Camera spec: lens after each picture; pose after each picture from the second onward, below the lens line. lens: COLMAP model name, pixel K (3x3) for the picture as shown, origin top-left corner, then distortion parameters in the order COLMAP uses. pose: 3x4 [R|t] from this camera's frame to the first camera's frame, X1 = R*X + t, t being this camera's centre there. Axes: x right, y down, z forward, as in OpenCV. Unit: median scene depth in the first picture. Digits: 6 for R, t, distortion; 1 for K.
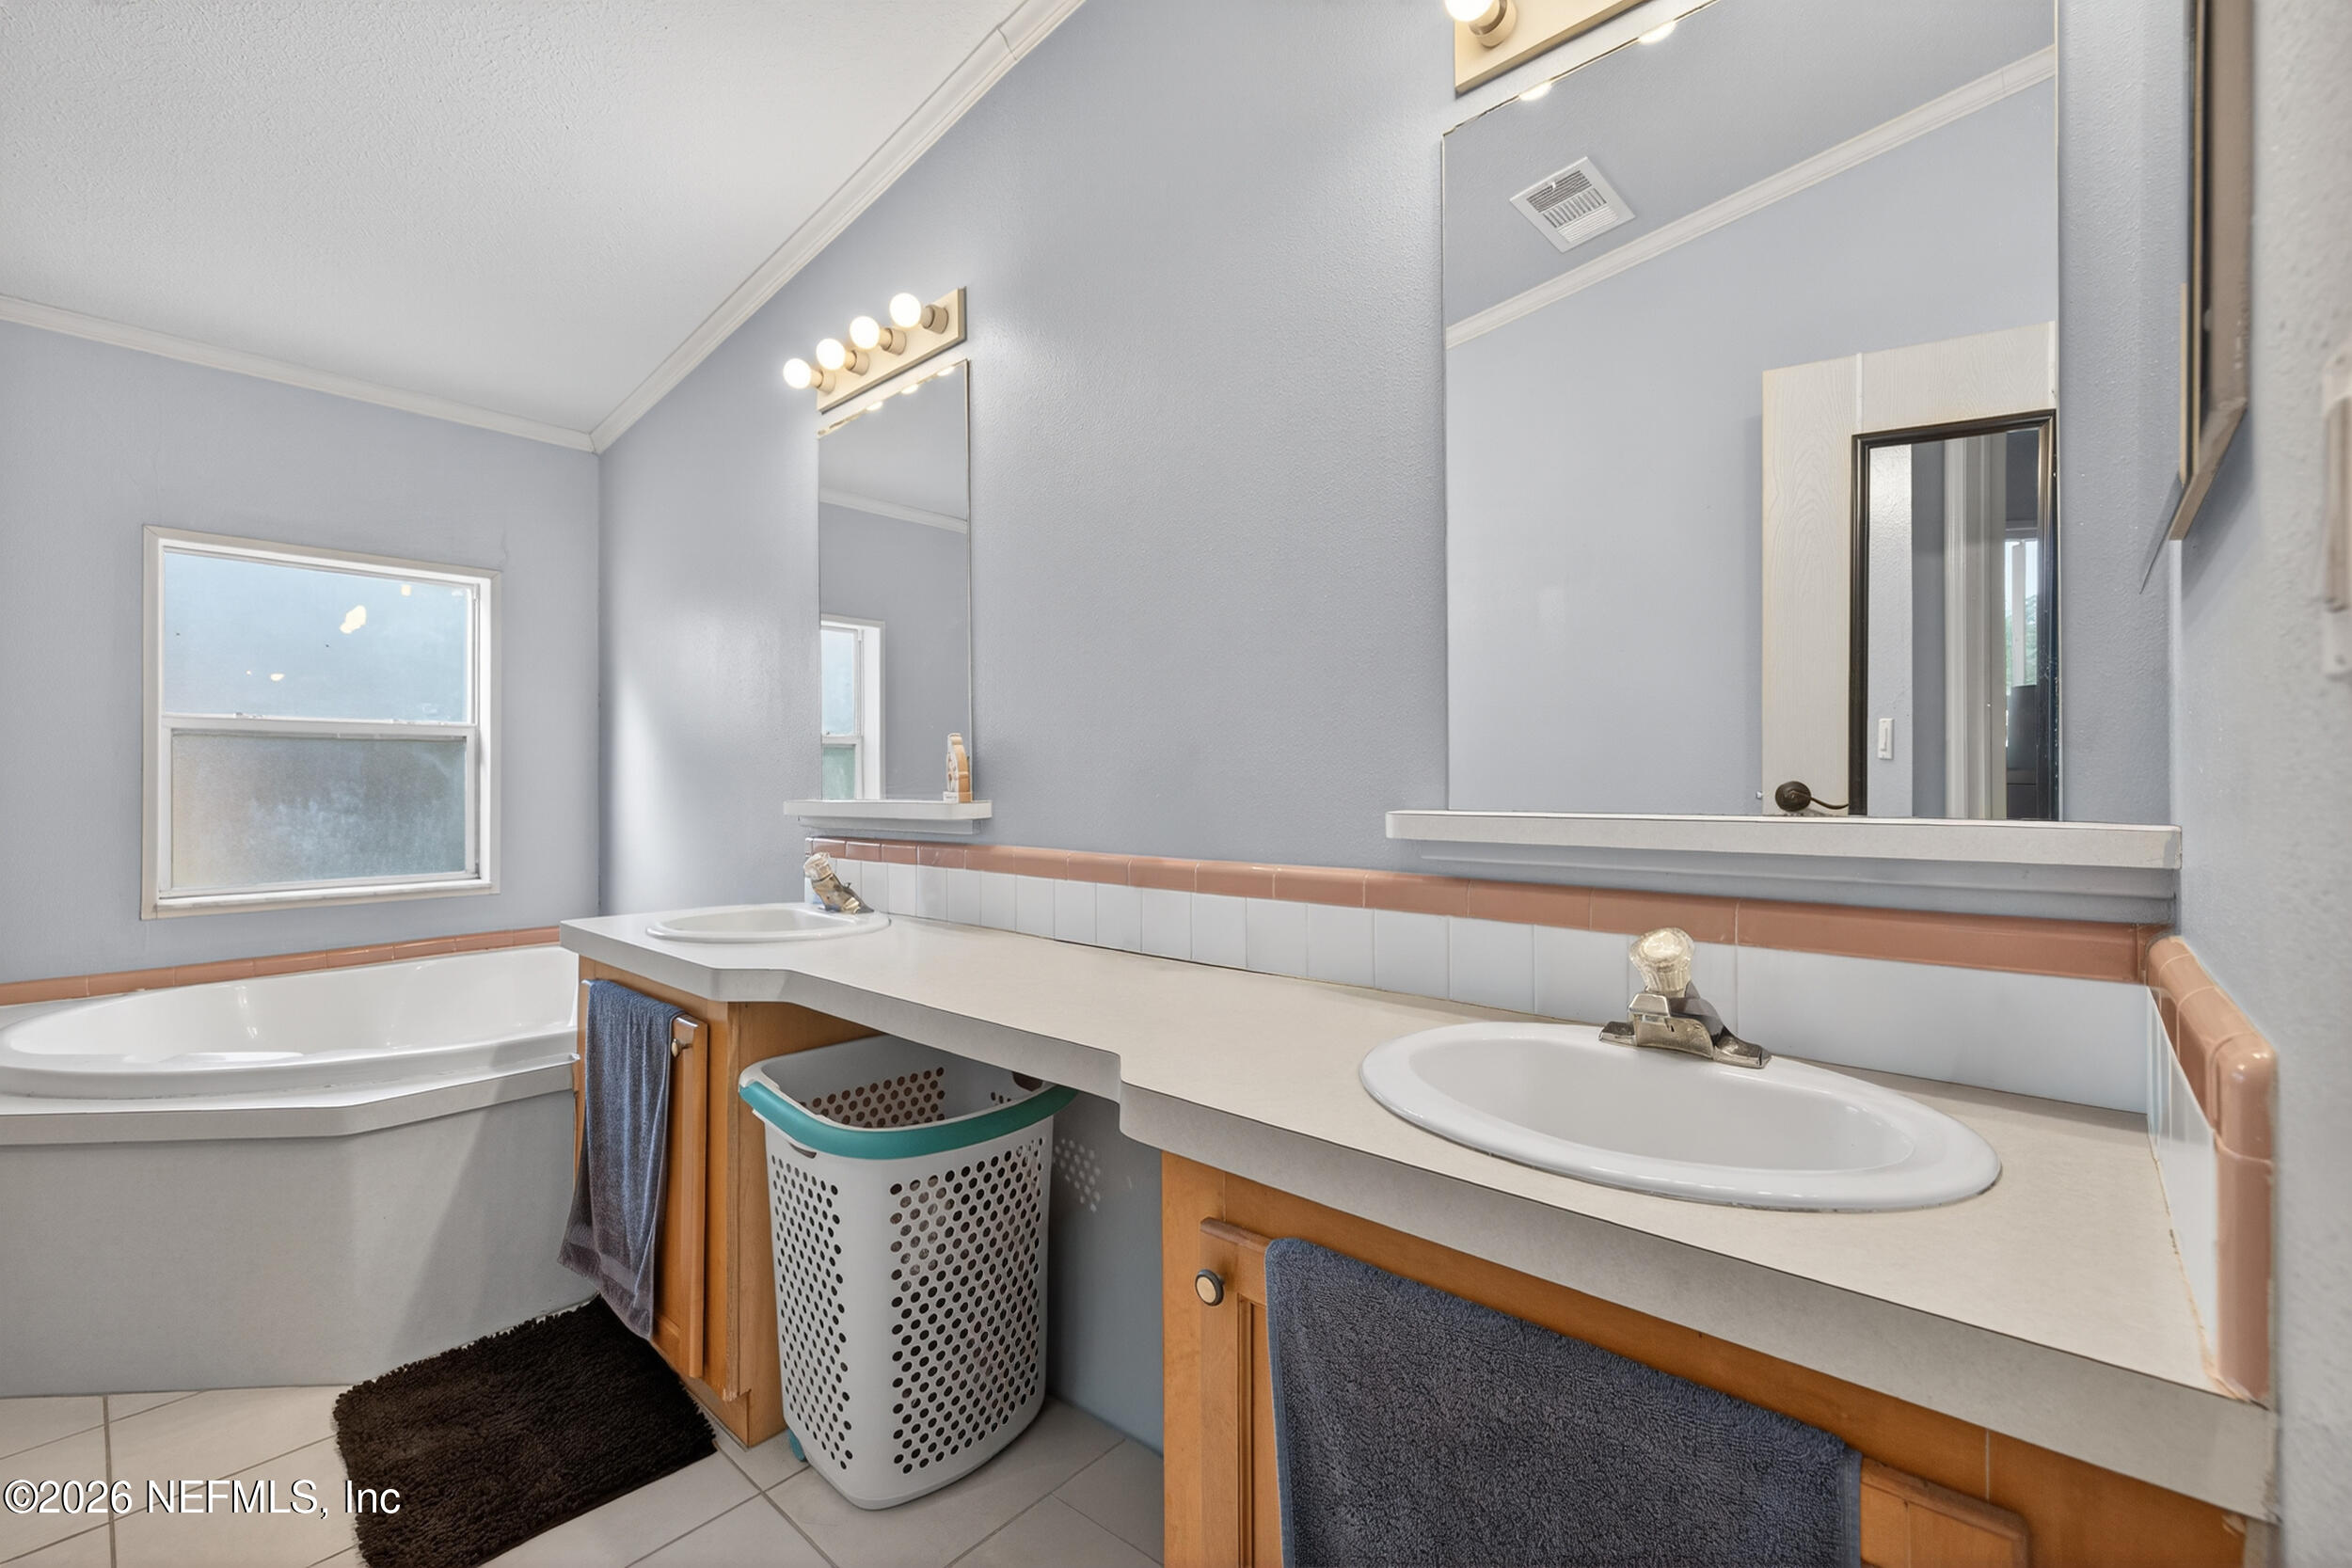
lens RADIAL K [[986.6, 0, 1166.7], [0, 986.6, 774.9], [0, 0, 1]] dist [0.000281, -0.000141]
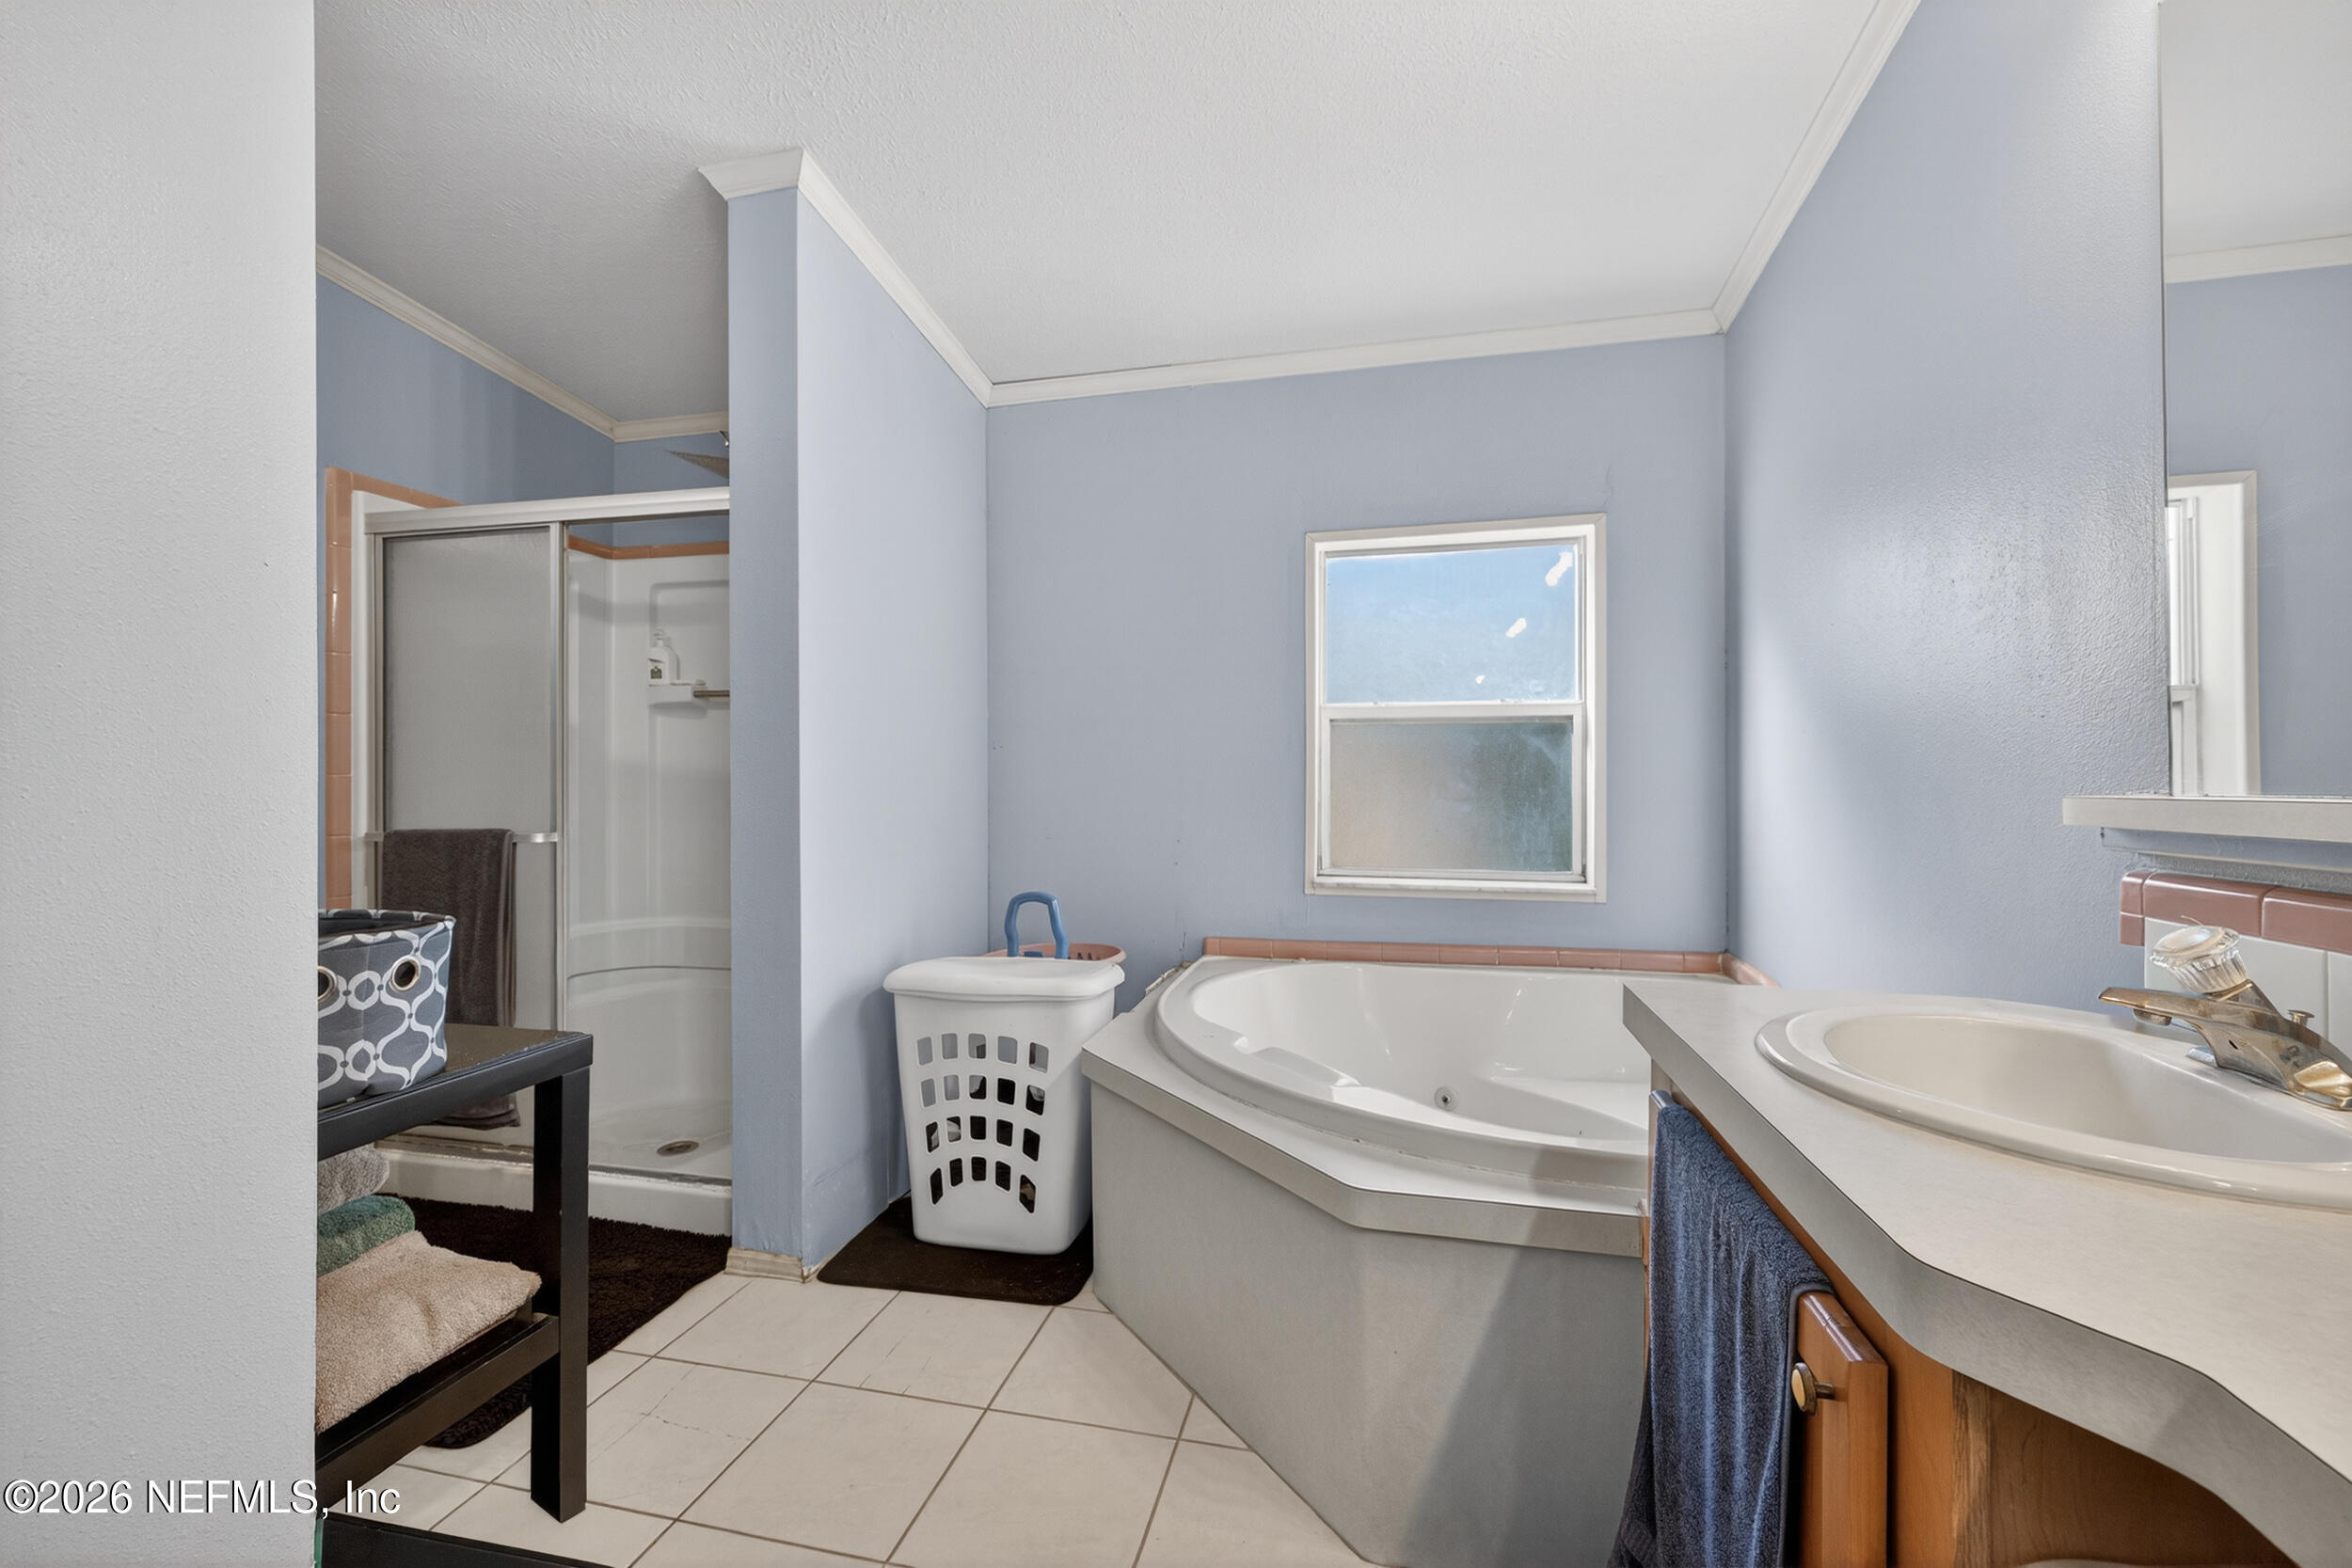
lens RADIAL K [[986.6, 0, 1166.7], [0, 986.6, 774.9], [0, 0, 1]] dist [0.000281, -0.000141]
pose [[0.482810, -0.001207, -0.875724, -0.154142], [0.006057, 0.999980, 0.001961, 0.010664], [0.875704, -0.006251, 0.482808, 0.331899]]
